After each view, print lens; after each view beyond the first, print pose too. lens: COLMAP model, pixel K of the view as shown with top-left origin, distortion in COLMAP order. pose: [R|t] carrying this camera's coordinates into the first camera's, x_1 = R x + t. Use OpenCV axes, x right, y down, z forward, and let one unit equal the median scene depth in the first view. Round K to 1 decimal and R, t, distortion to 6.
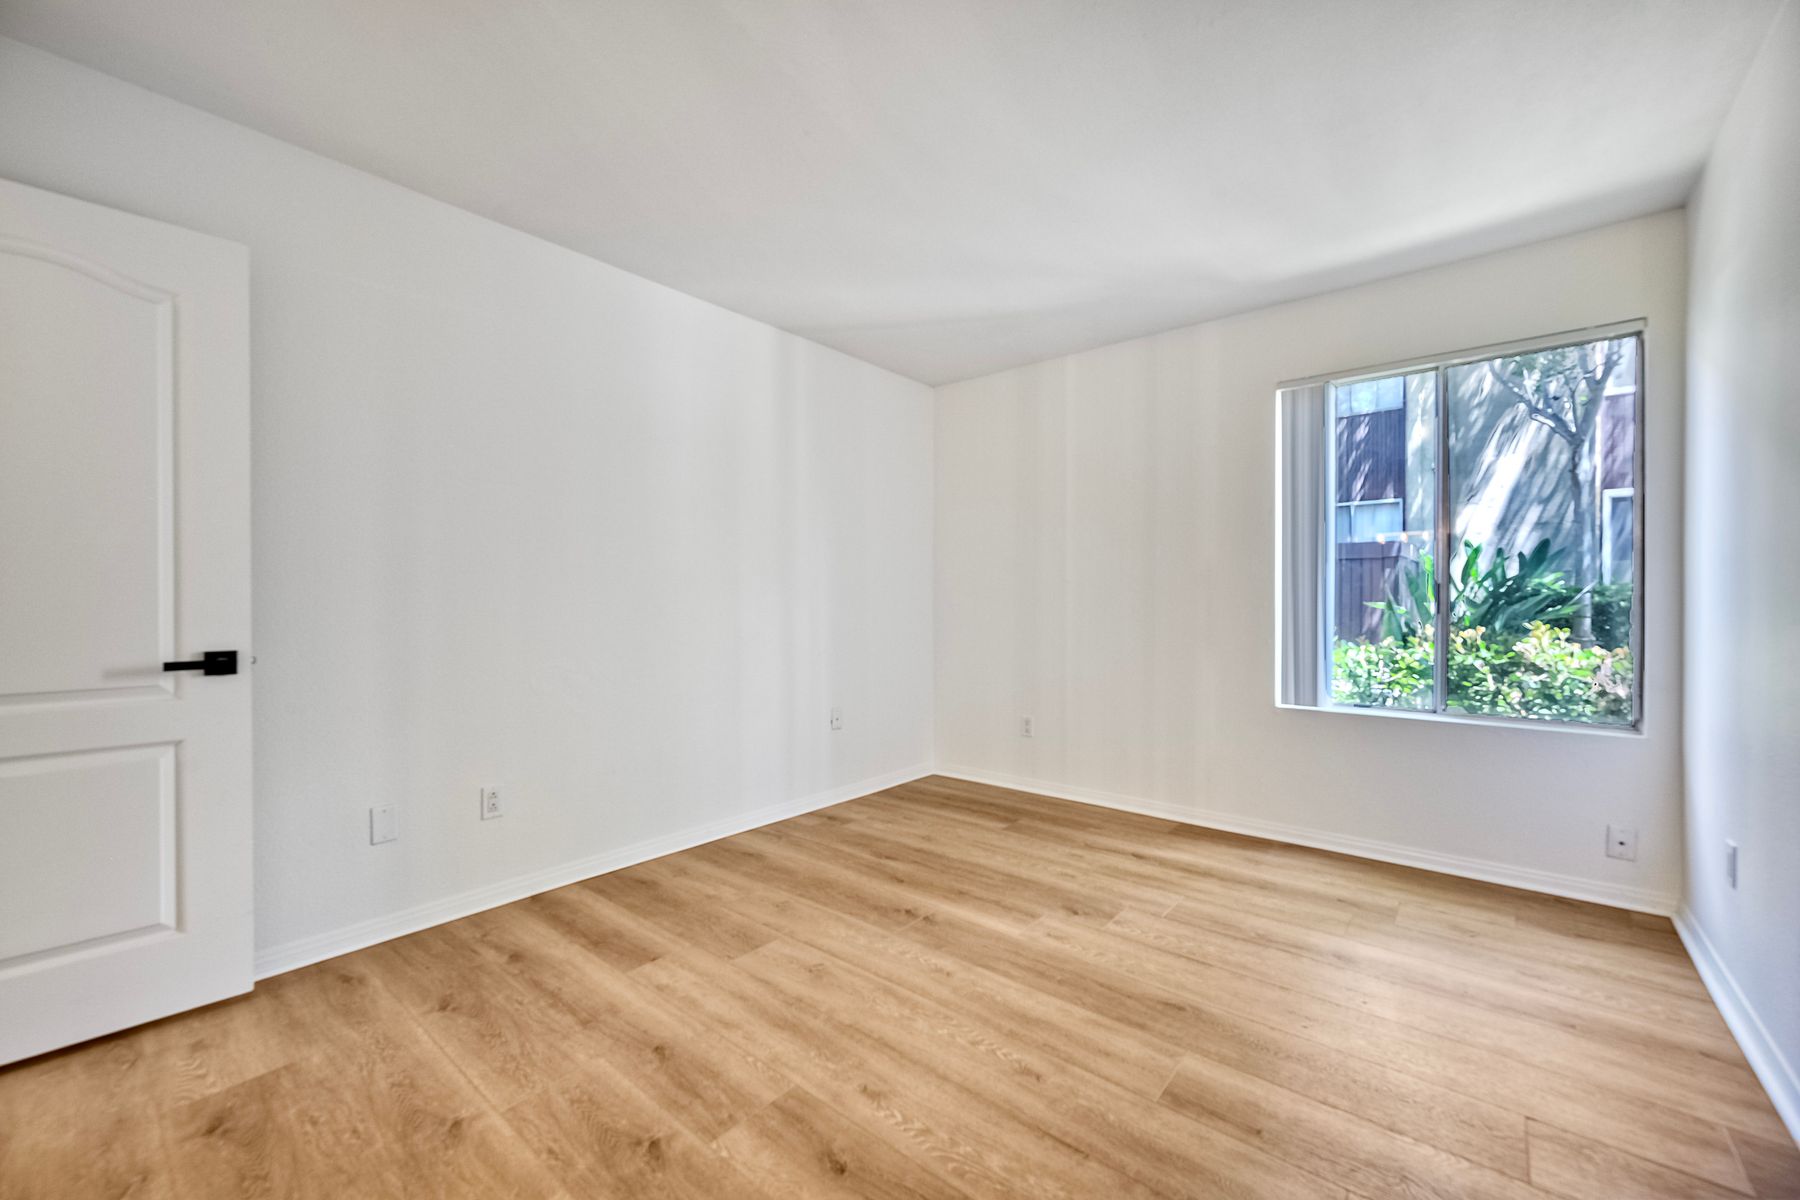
lens RADIAL K [[704.8, 0, 897.5], [0, 704.8, 604.3], [0, 0, 1]] dist [-0.001055, 0.000498]
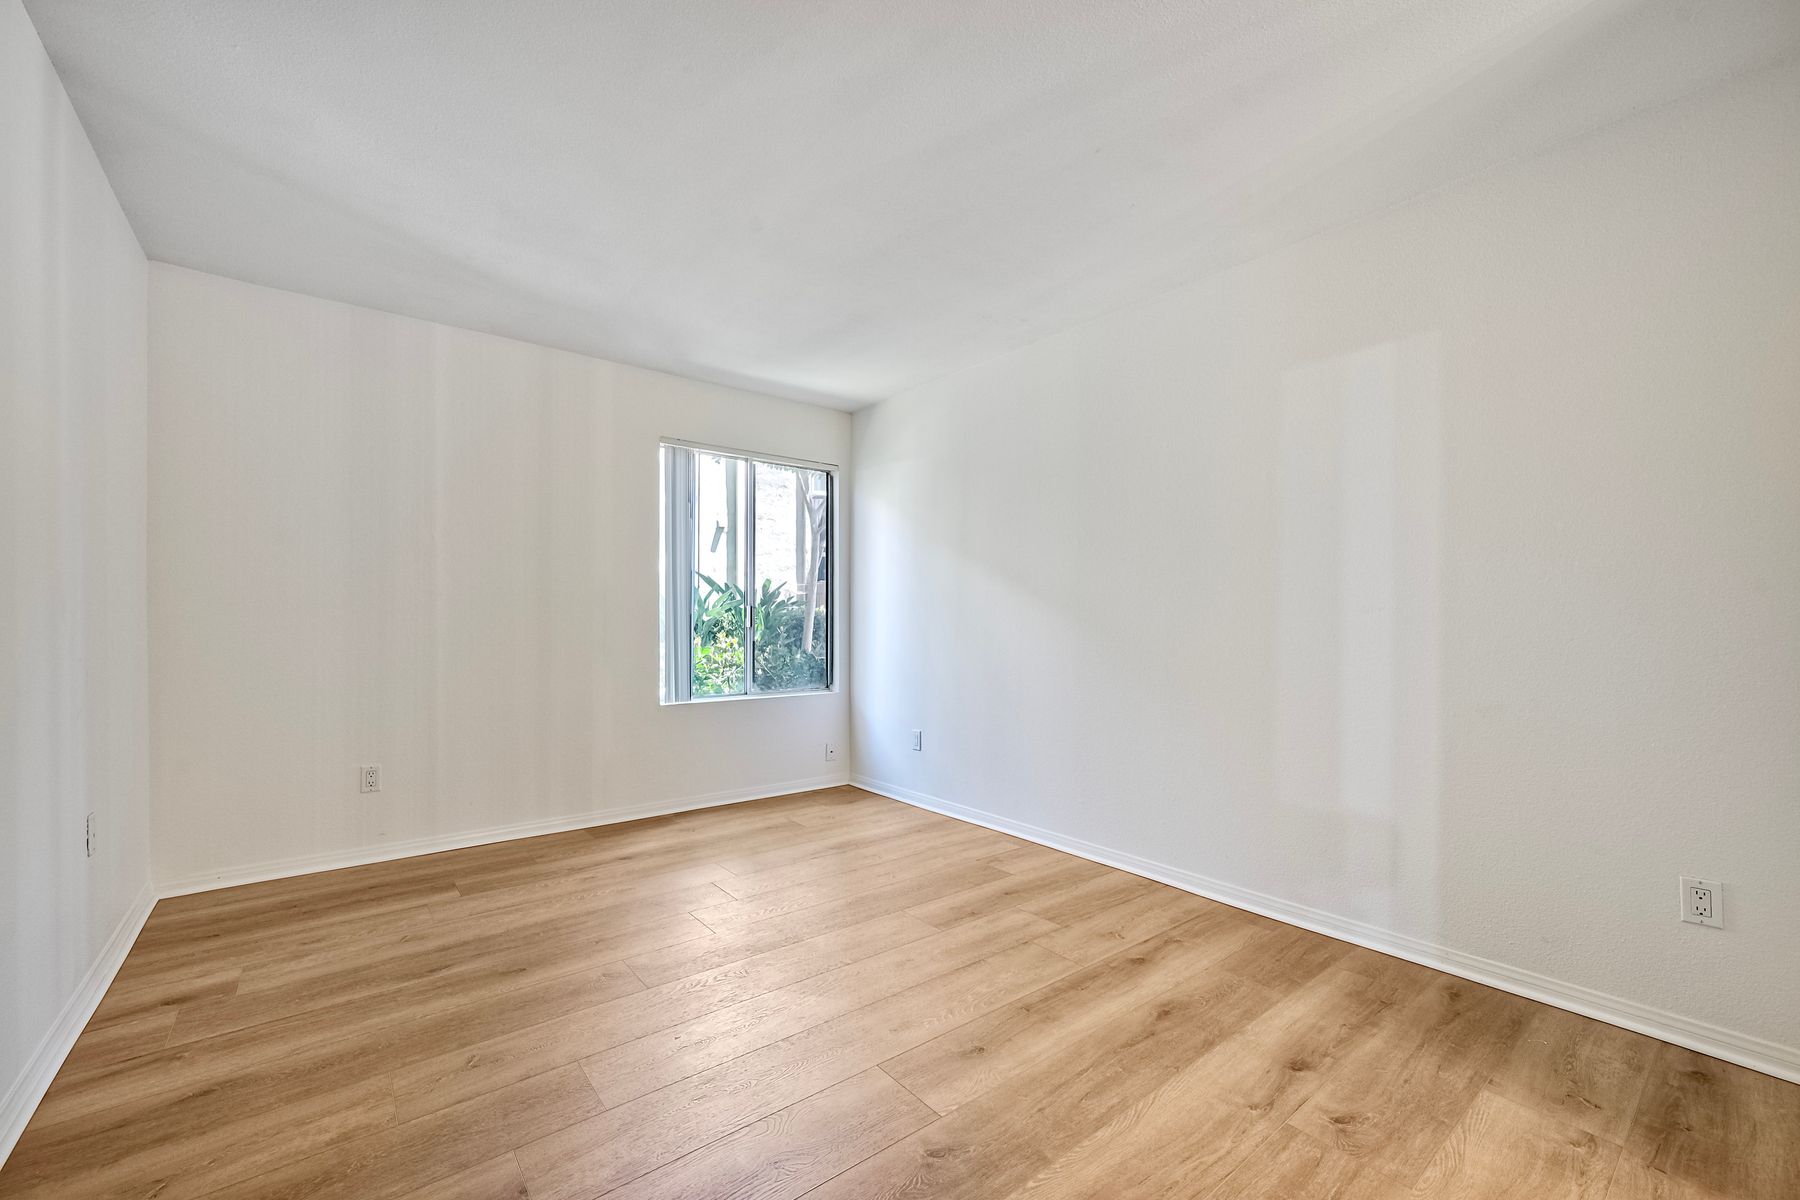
lens RADIAL K [[704.8, 0, 897.5], [0, 704.8, 604.3], [0, 0, 1]] dist [-0.001055, 0.000498]
pose [[0.221905, 0.020707, 0.974848, -0.589181], [0.000760, 0.999770, -0.021410, 0.000069], [-0.975068, 0.005492, 0.221839, 0.356398]]
